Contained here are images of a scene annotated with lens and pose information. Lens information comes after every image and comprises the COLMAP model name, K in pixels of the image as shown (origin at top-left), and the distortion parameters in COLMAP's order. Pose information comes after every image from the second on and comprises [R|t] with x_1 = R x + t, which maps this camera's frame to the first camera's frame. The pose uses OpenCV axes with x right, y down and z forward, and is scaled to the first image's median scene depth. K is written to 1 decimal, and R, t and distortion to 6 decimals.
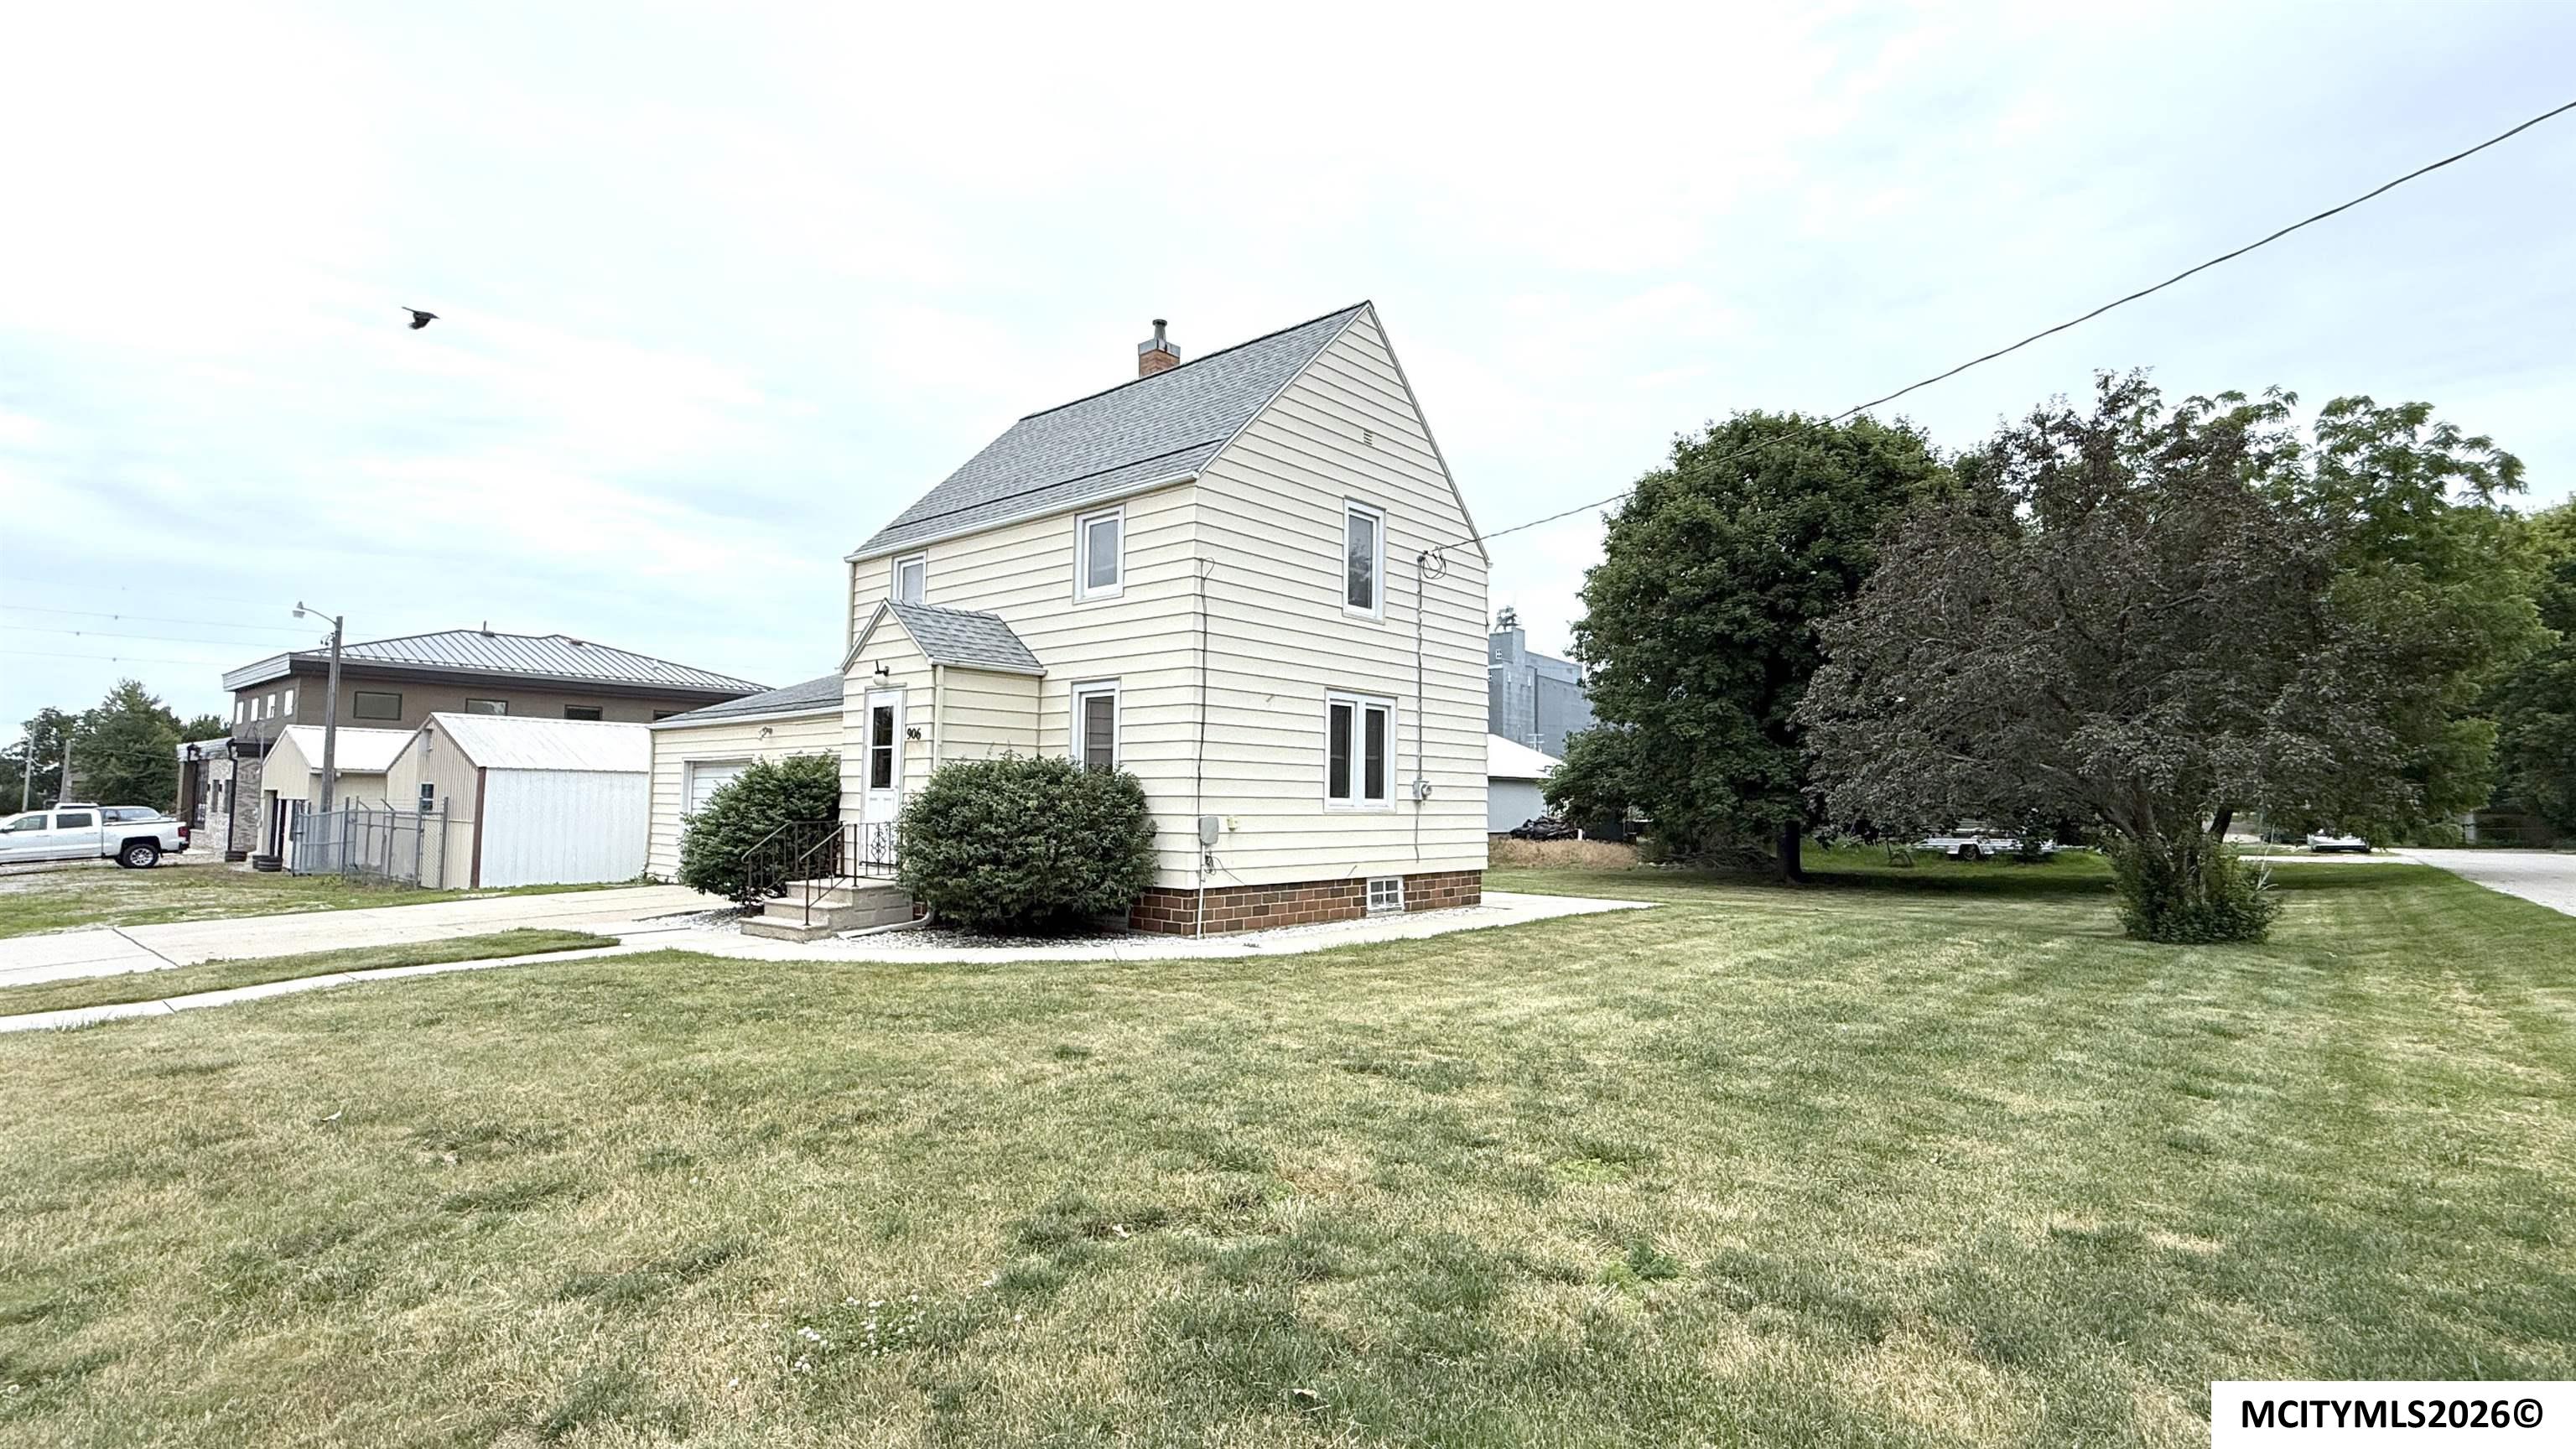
lens RADIAL K [[1159.9, 0, 1294.2], [0, 1159.9, 711.9], [0, 0, 1]] dist [0.001046, 0.000322]
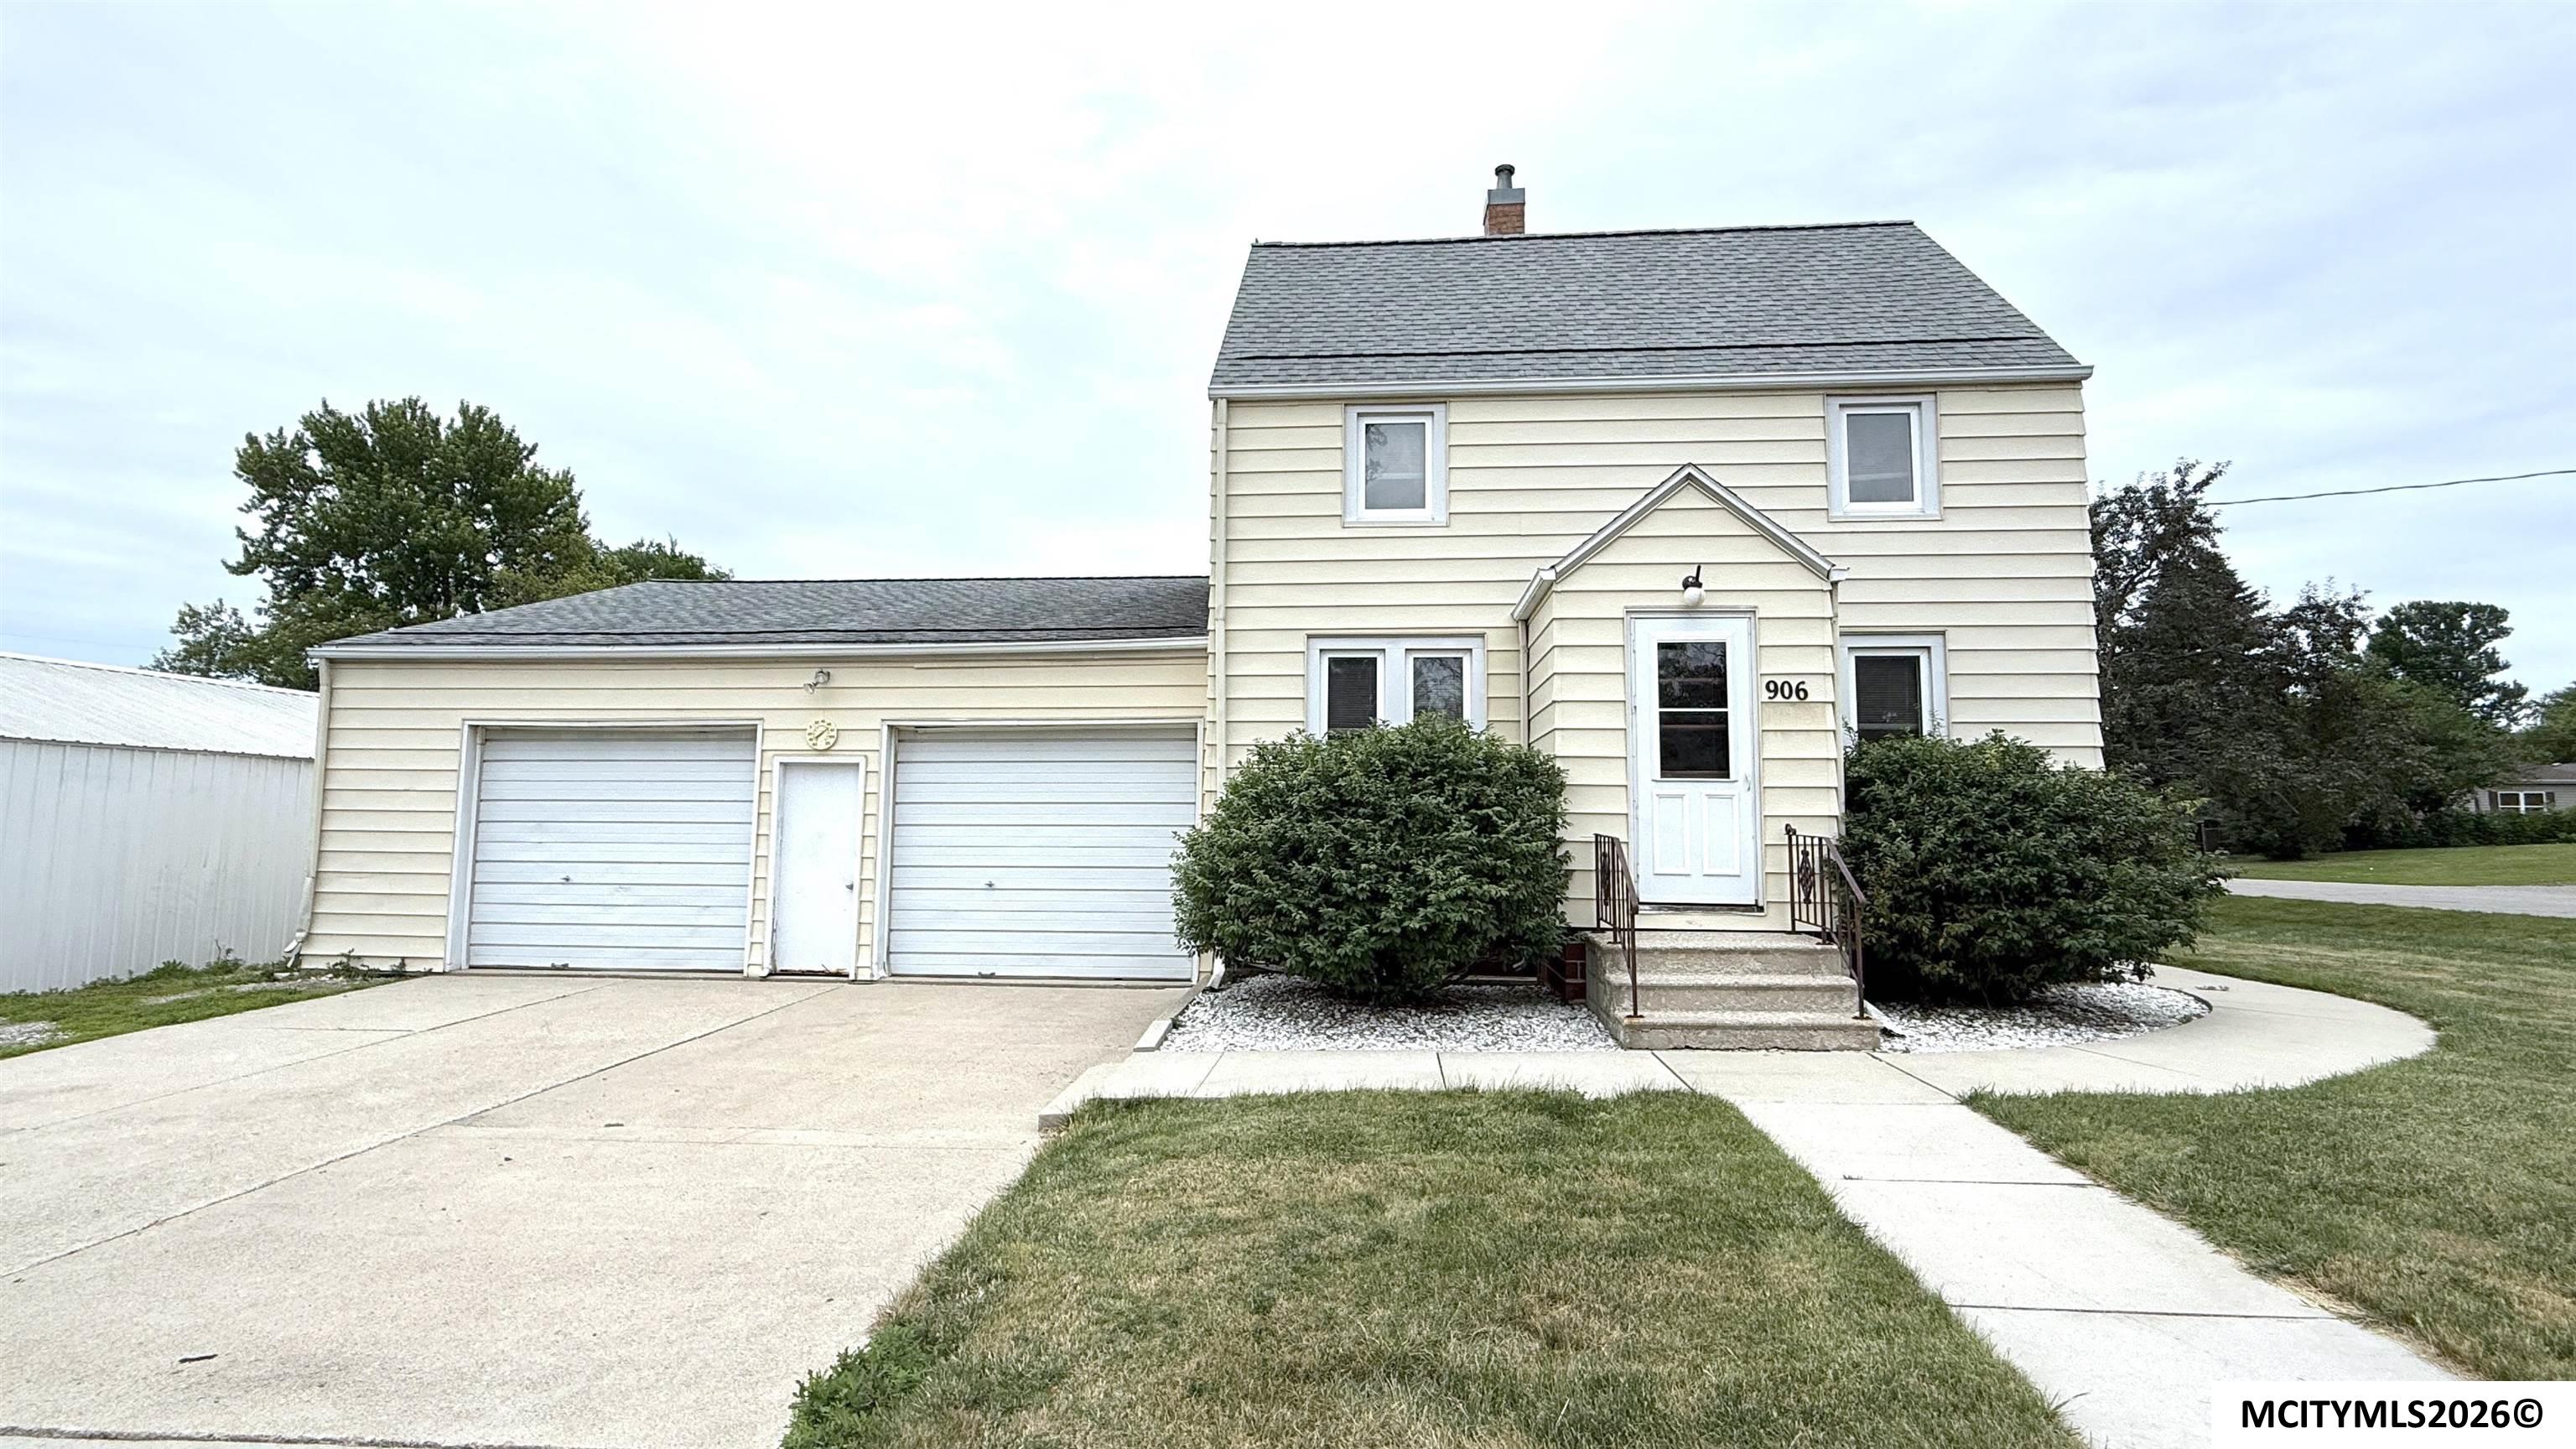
lens RADIAL K [[1159.9, 0, 1292.6], [0, 1159.9, 726.6], [0, 0, 1]] dist [0.001046, 0.000322]
pose [[0.812641, 0.050541, 0.580568, -0.852866], [-0.045369, 0.998695, -0.023437, 0.061382], [-0.580995, -0.007294, 0.813874, 0.618705]]
